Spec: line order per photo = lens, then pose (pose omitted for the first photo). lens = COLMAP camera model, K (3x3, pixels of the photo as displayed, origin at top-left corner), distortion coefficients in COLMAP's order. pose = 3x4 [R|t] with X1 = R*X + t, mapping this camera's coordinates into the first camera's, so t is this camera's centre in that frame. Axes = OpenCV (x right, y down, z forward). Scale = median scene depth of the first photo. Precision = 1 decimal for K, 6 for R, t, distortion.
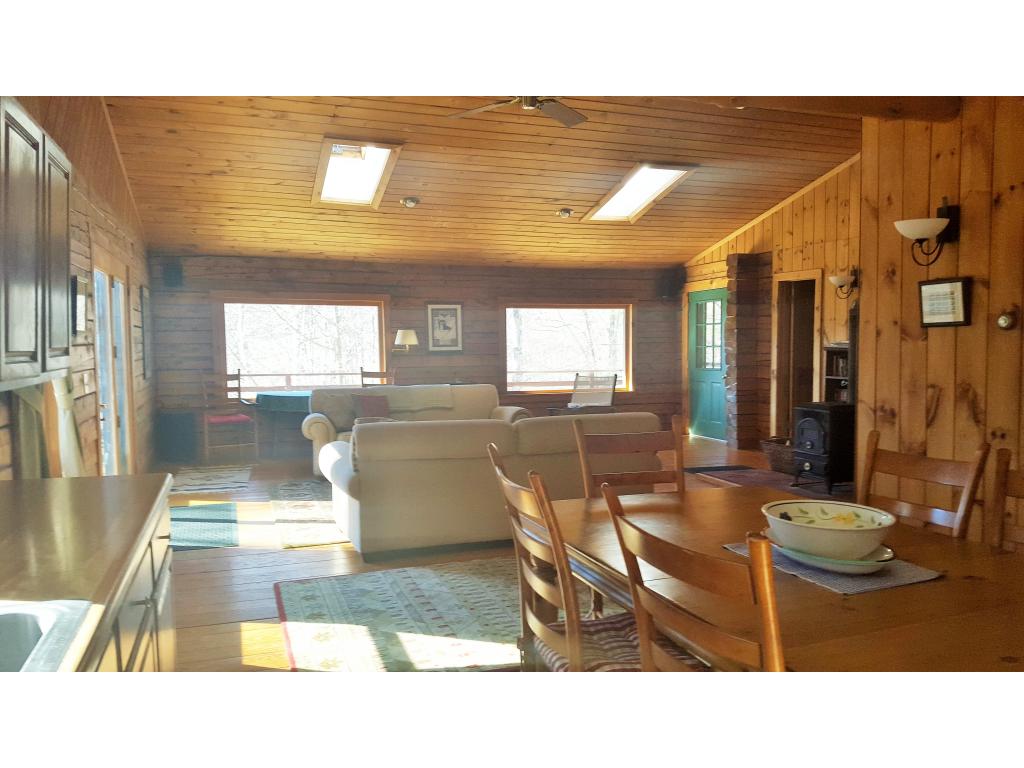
lens RADIAL K [[775.9, 0, 512.0], [0, 775.9, 384.0], [0, 0, 1]] dist [0.119208, -0.259970]
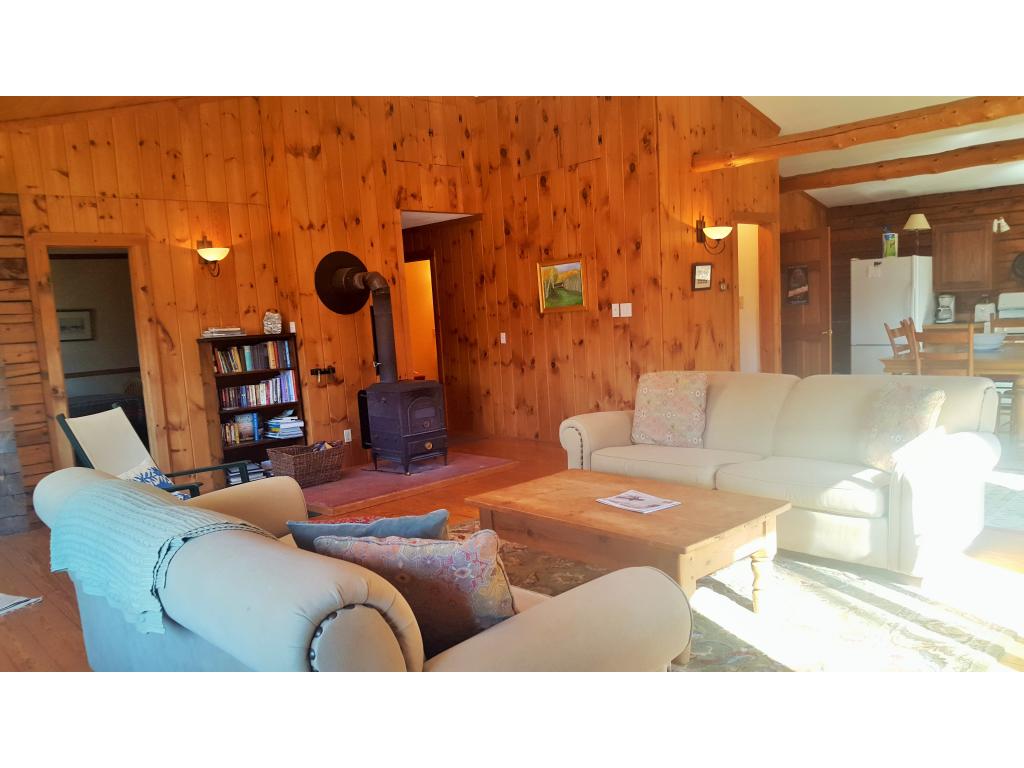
lens RADIAL K [[762.7, 0, 512.4], [0, 762.7, 408.1], [0, 0, 1]] dist [0.048293, -0.096303]
pose [[-0.412795, -0.088866, 0.906478, -0.789136], [0.114989, 0.982181, 0.148651, -0.106528], [-0.903536, 0.165597, -0.395222, 1.920580]]
